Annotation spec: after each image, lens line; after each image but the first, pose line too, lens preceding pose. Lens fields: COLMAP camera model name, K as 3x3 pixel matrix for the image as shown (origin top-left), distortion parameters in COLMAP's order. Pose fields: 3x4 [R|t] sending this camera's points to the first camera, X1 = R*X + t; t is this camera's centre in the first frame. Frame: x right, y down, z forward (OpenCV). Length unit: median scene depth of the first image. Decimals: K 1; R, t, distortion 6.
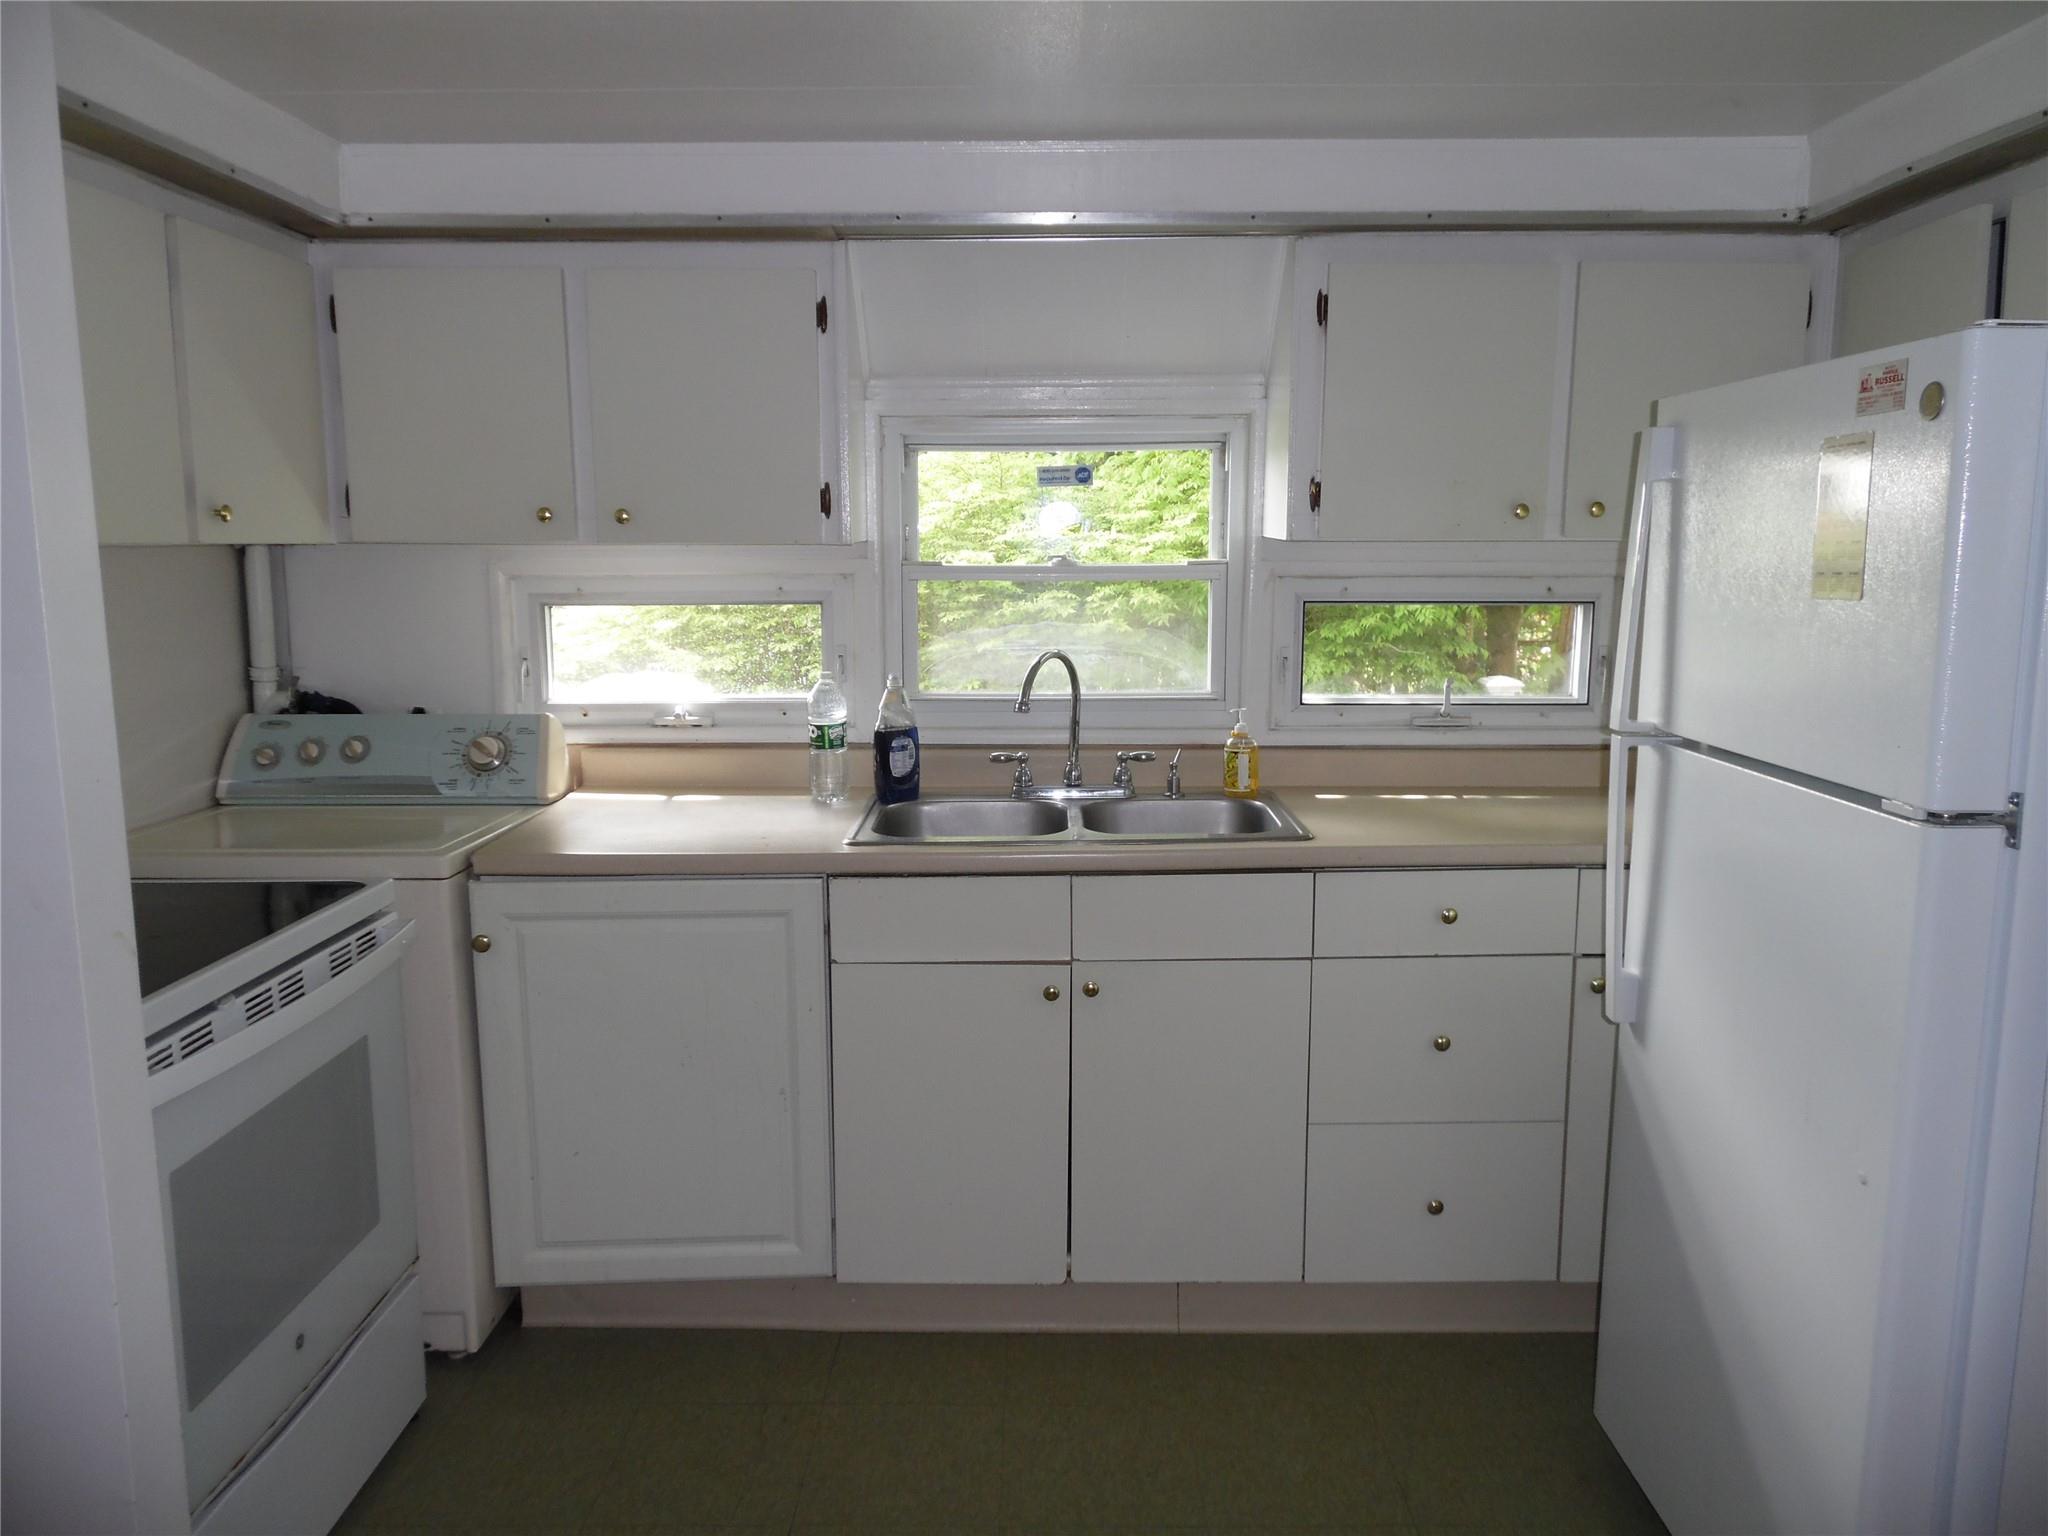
lens RADIAL K [[1470.0, 0, 1024.0], [0, 1470.0, 768.0], [0, 0, 1]] dist [-0.009272, -0.003085]
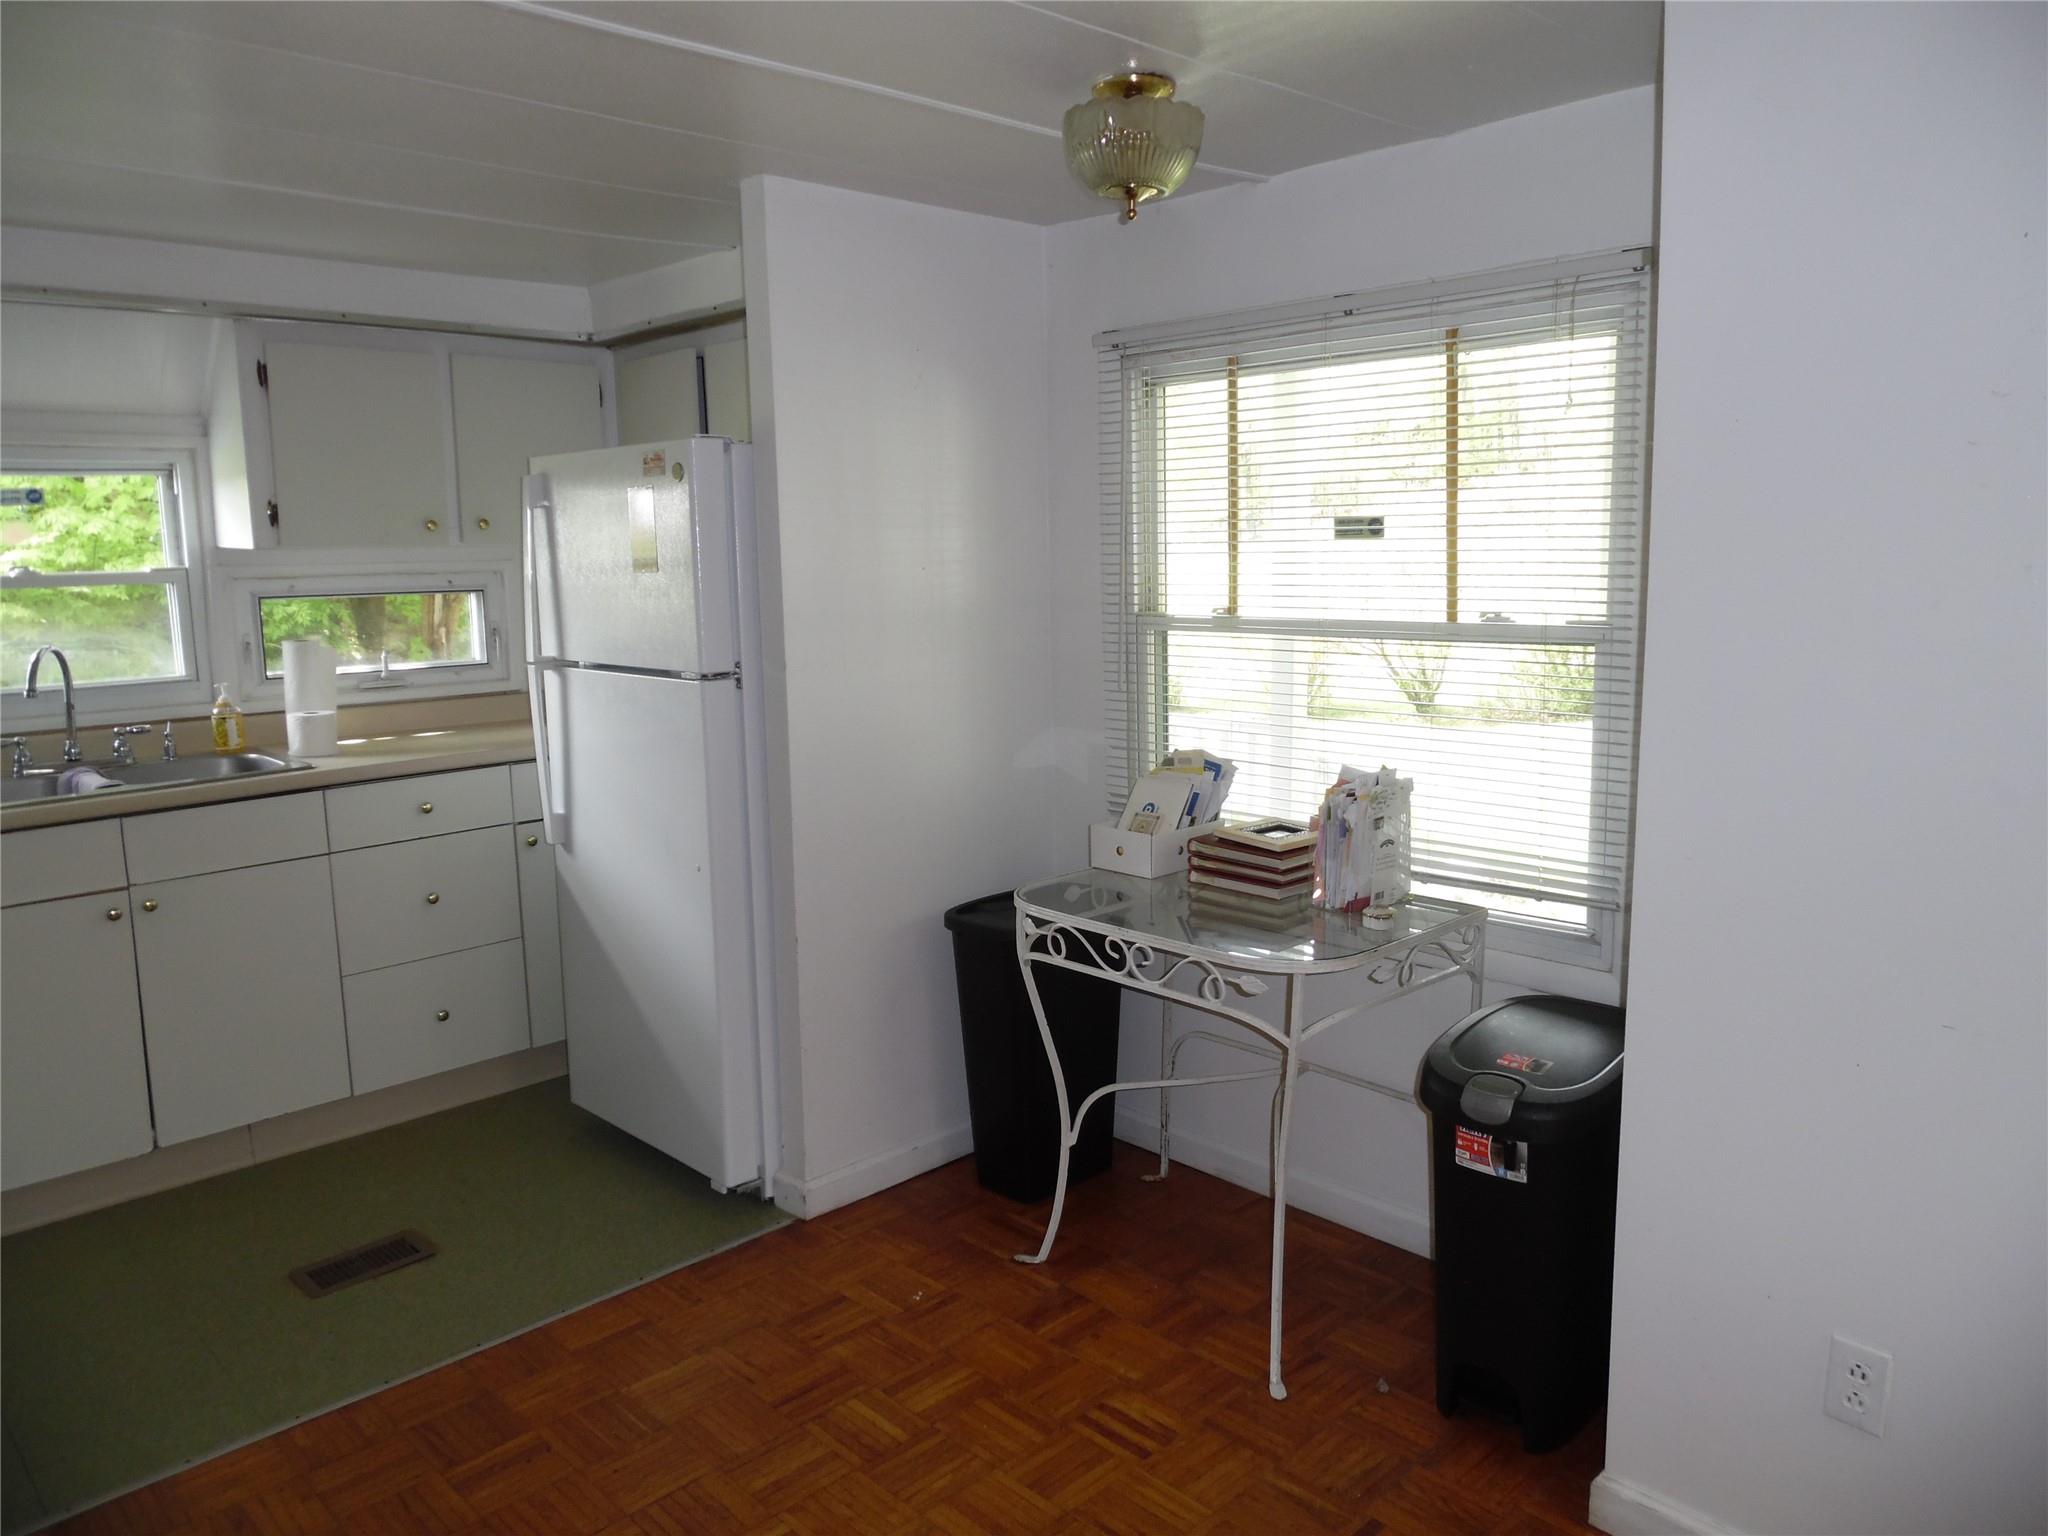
lens RADIAL K [[1470.0, 0, 1024.0], [0, 1470.0, 768.0], [0, 0, 1]] dist [-0.009272, -0.003085]
pose [[0.718707, -0.115727, 0.685615, -0.255091], [0.119900, 0.991908, 0.041740, 0.068255], [-0.684897, 0.052206, 0.726767, -0.420282]]
